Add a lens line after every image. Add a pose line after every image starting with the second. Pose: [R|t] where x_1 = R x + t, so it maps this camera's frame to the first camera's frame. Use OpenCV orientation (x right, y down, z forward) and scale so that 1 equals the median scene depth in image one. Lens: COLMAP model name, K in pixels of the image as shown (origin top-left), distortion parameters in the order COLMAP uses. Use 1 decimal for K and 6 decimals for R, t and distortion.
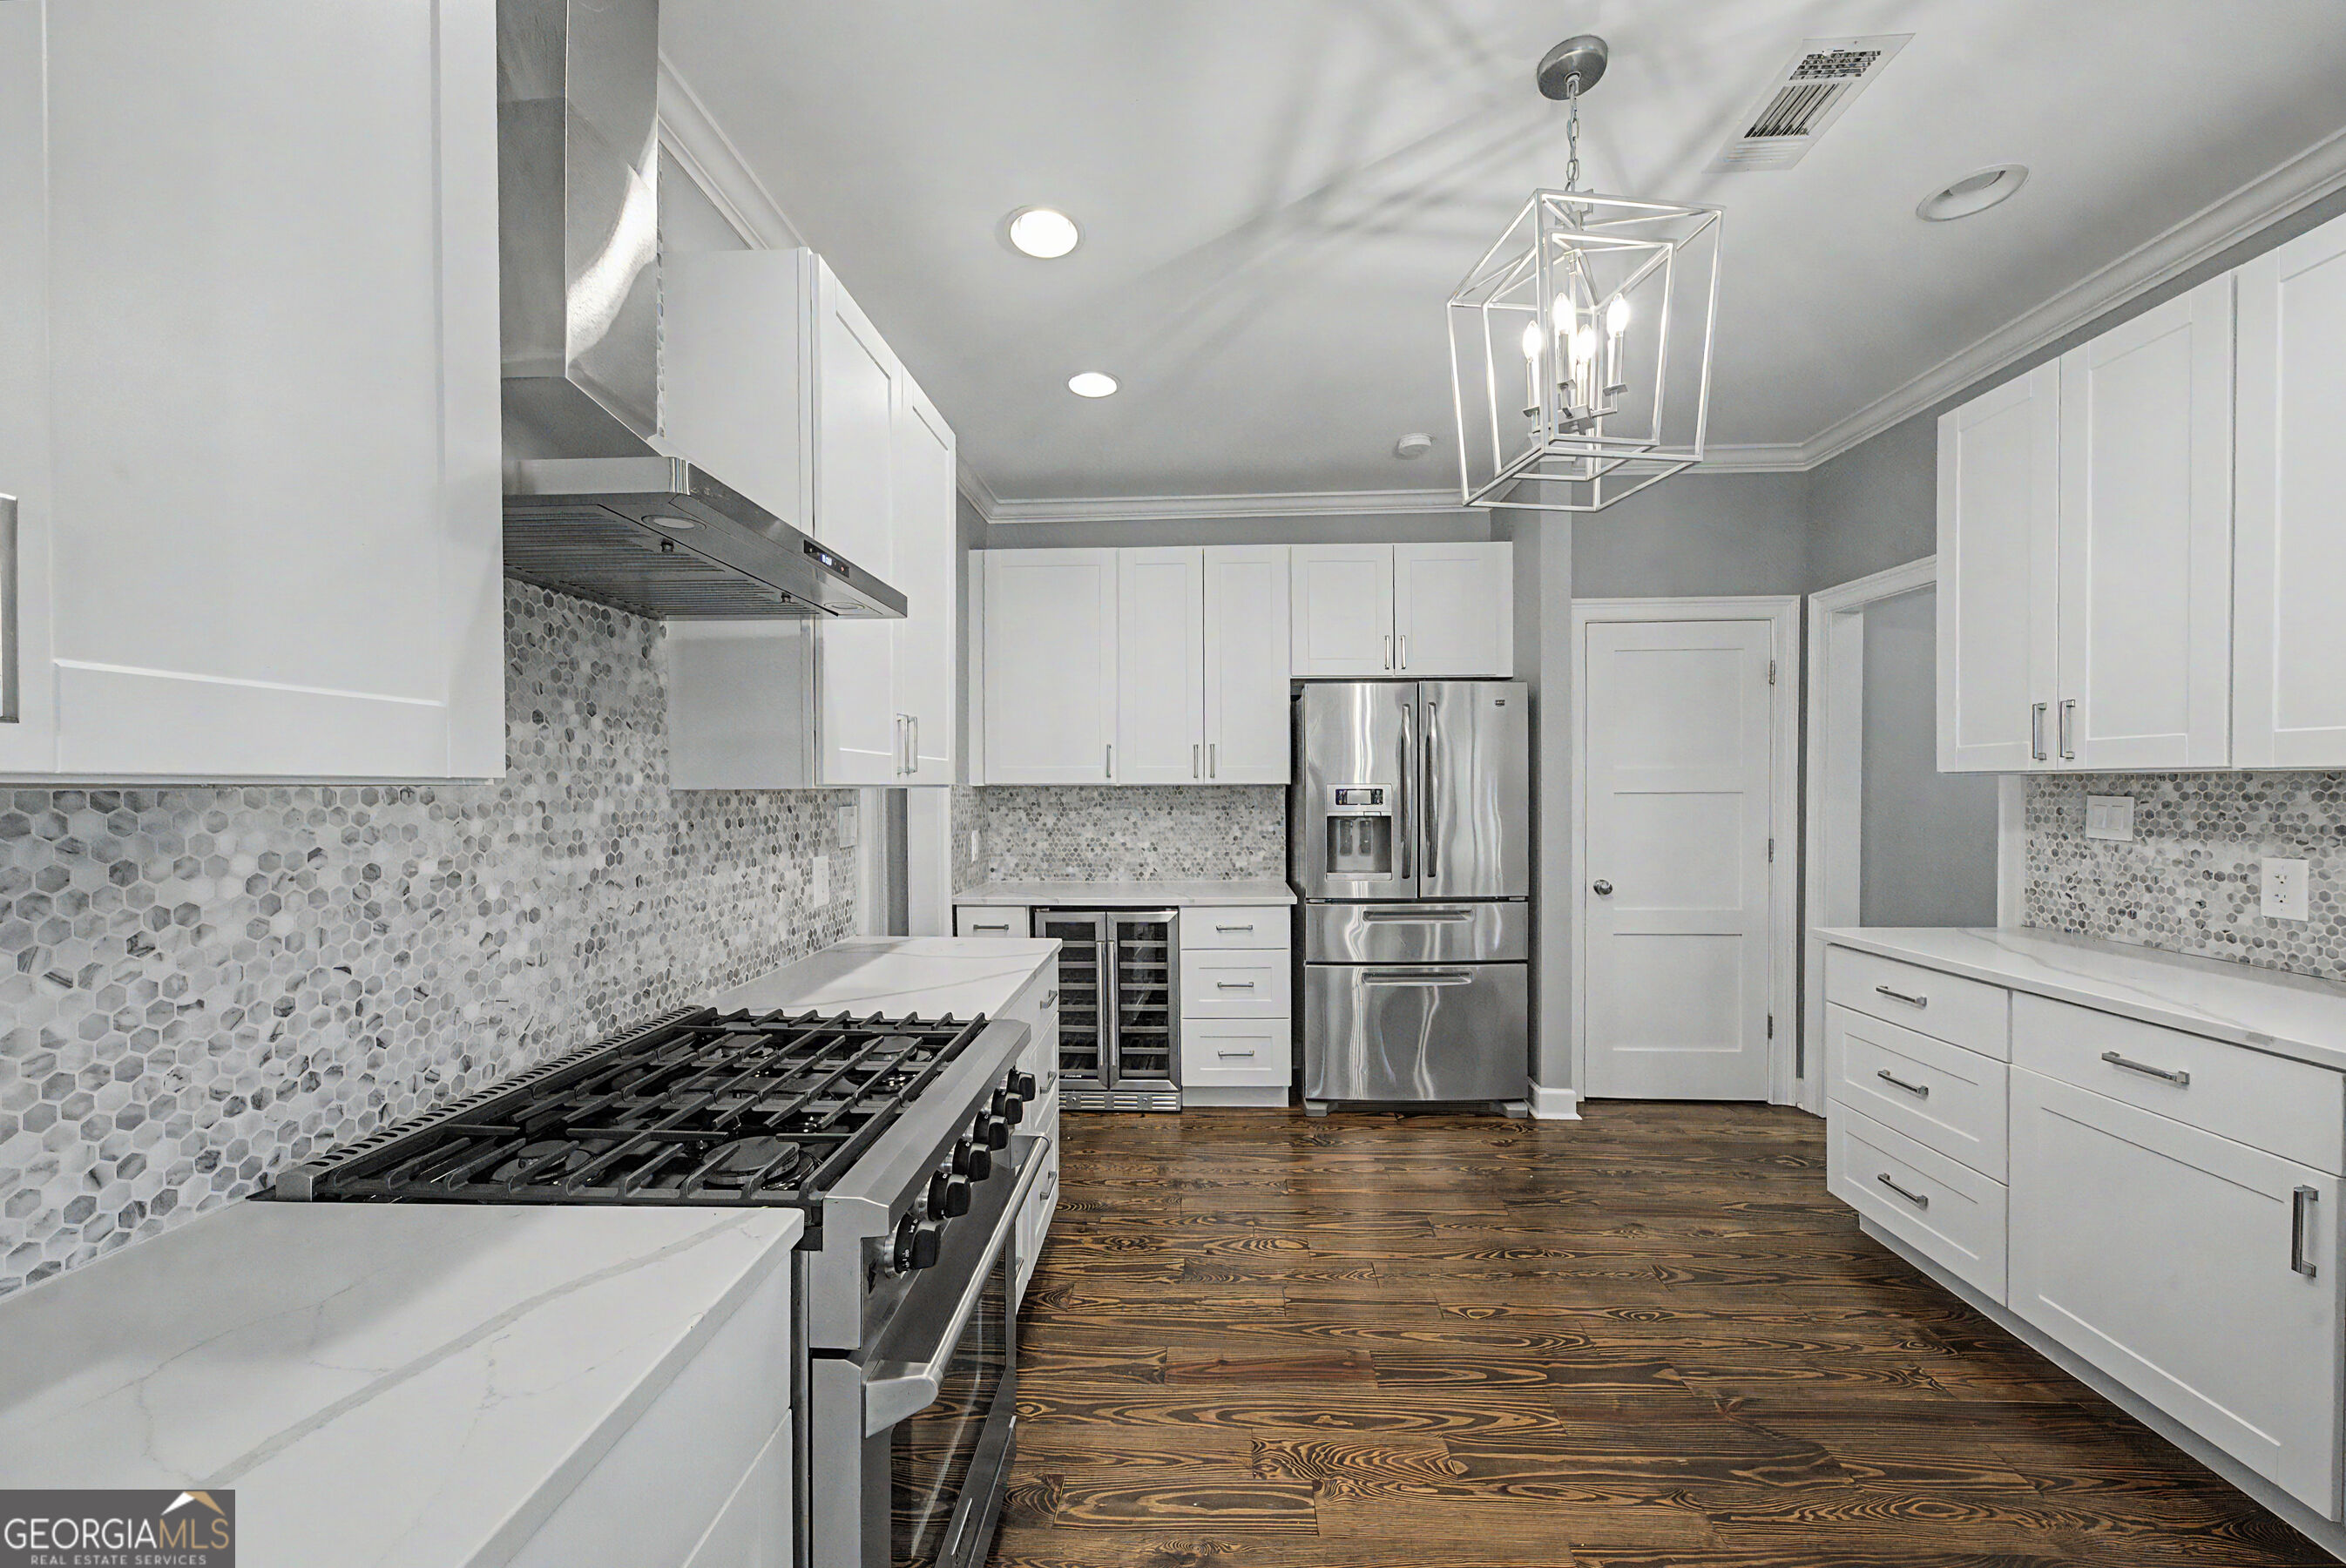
lens RADIAL K [[866.6, 0, 1174.7], [0, 866.6, 802.4], [0, 0, 1]] dist [-0.002064, -0.001259]
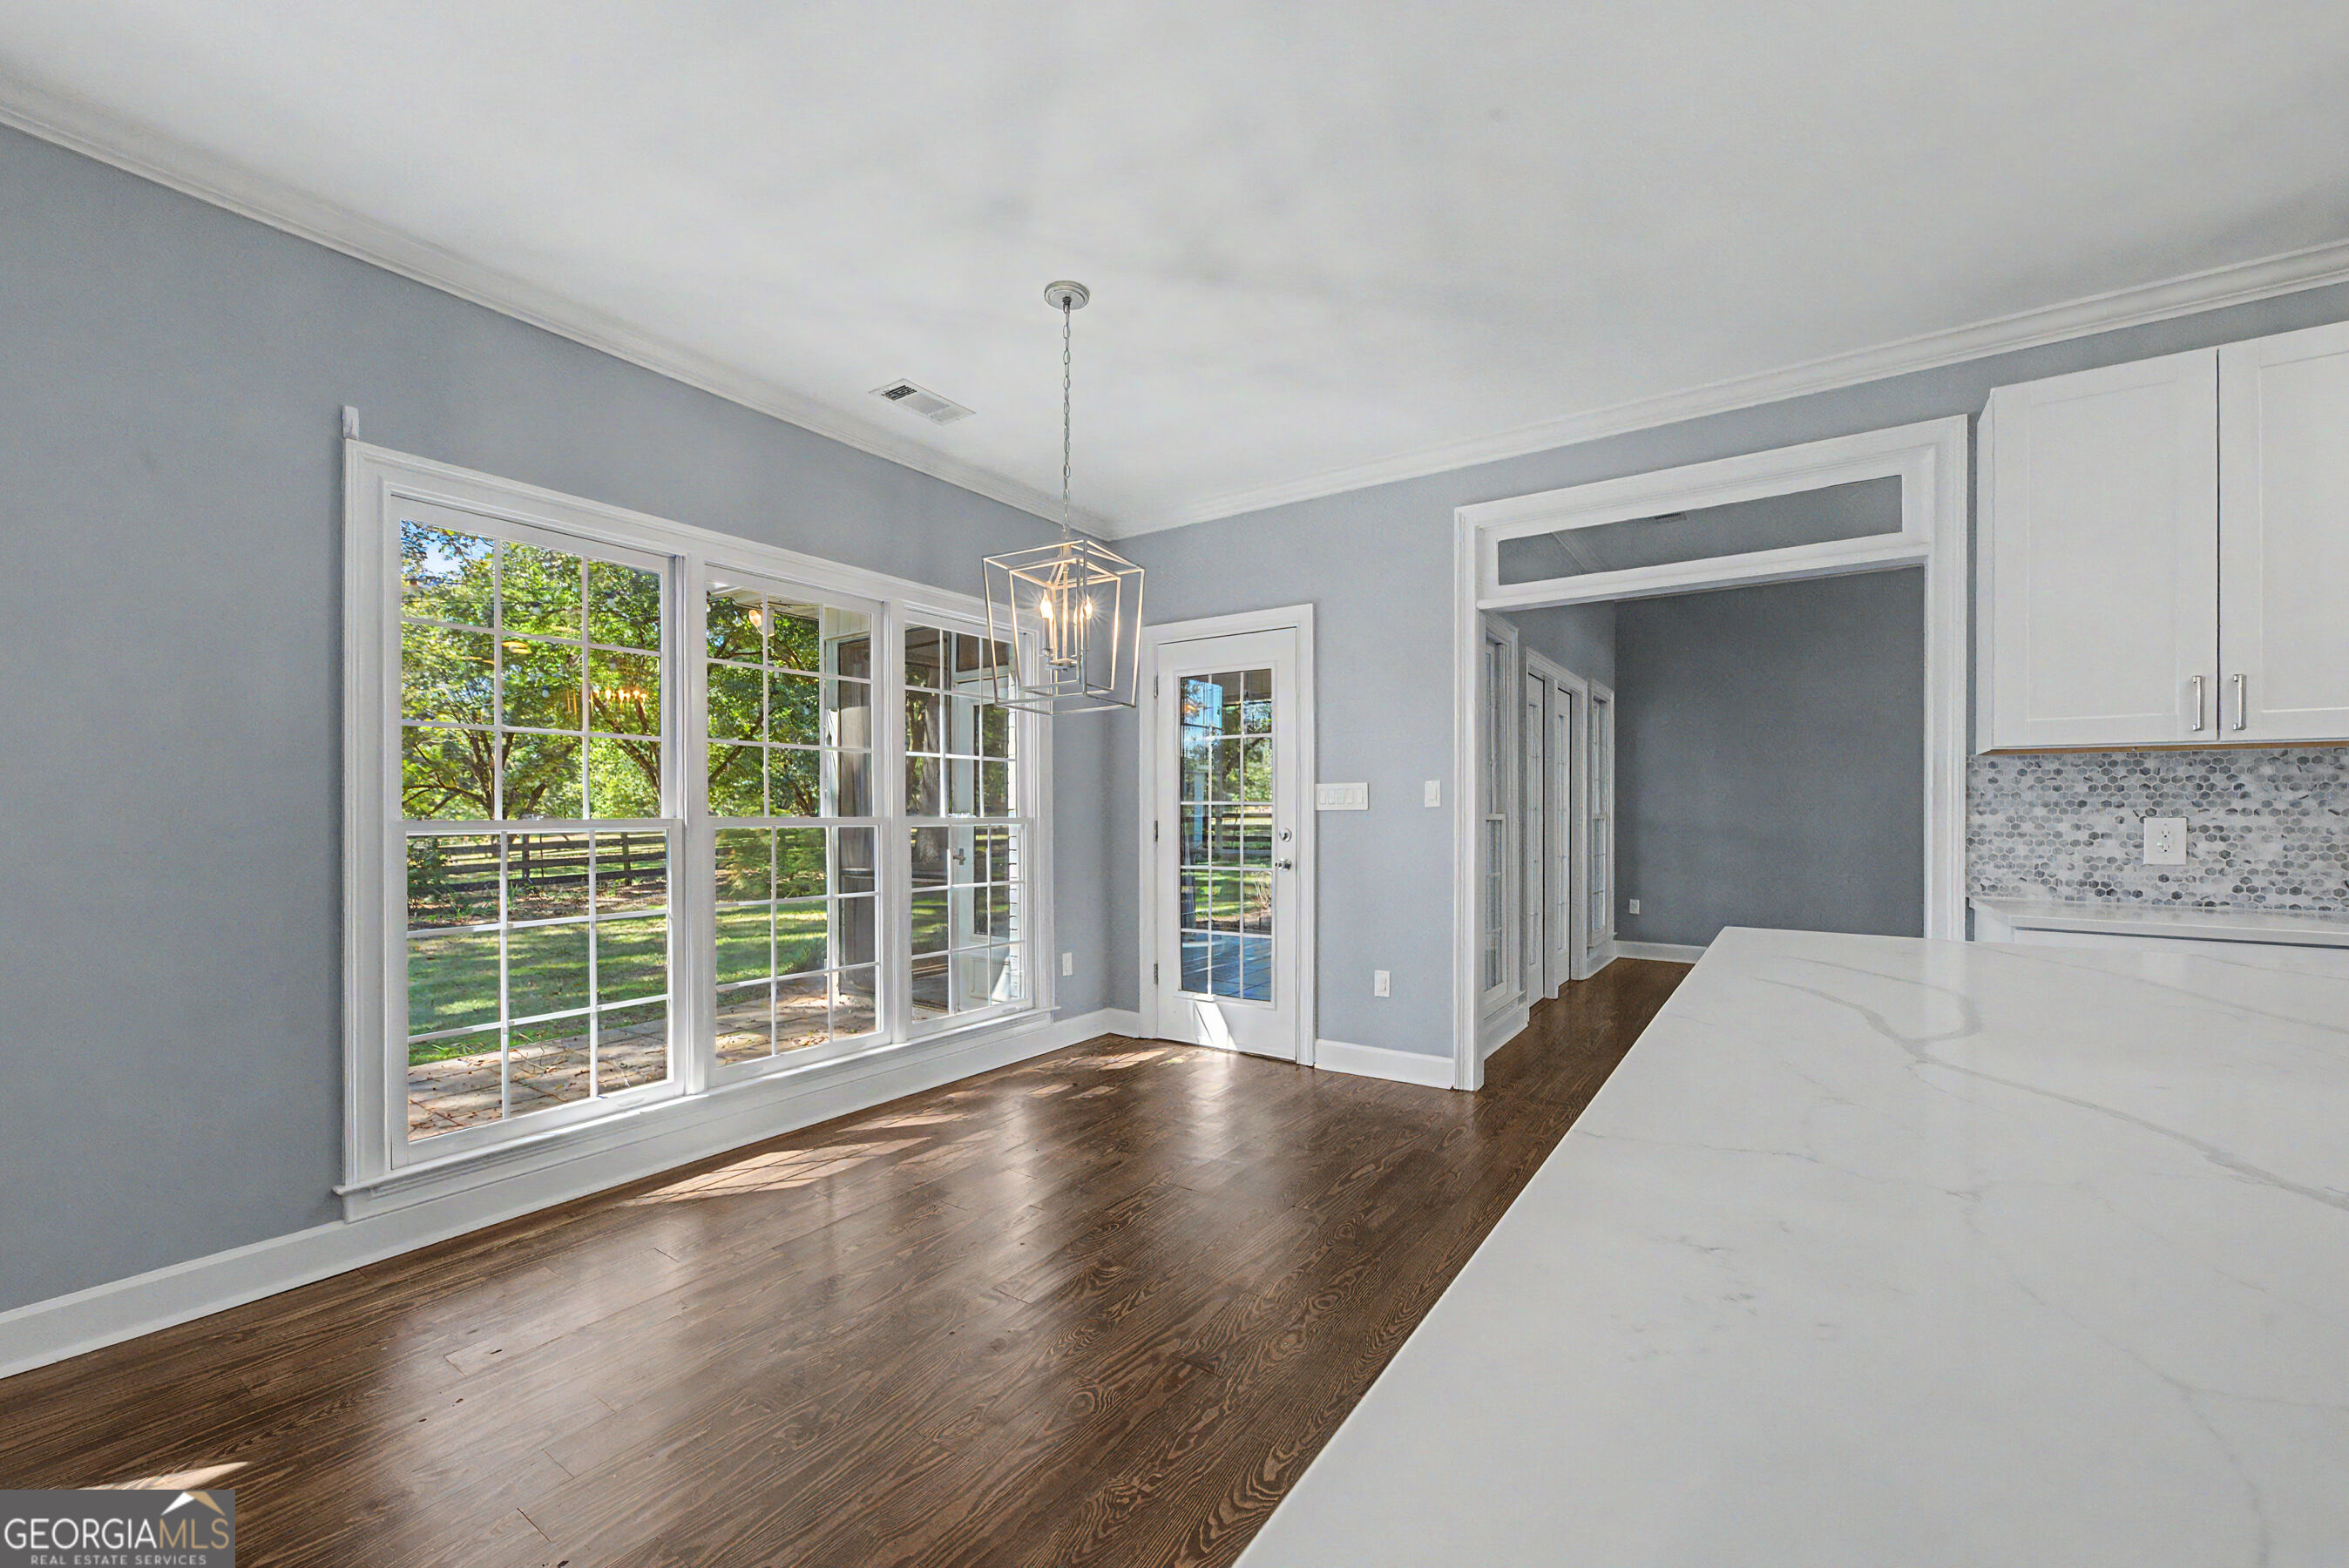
lens RADIAL K [[929.7, 0, 1180.4], [0, 929.7, 824.1], [0, 0, 1]] dist [-0.006974, -0.000470]
pose [[-0.536431, 0.015992, -0.843792, 1.290942], [-0.010748, 0.999610, 0.025778, 0.078318], [0.843876, 0.022897, -0.536050, -0.237157]]
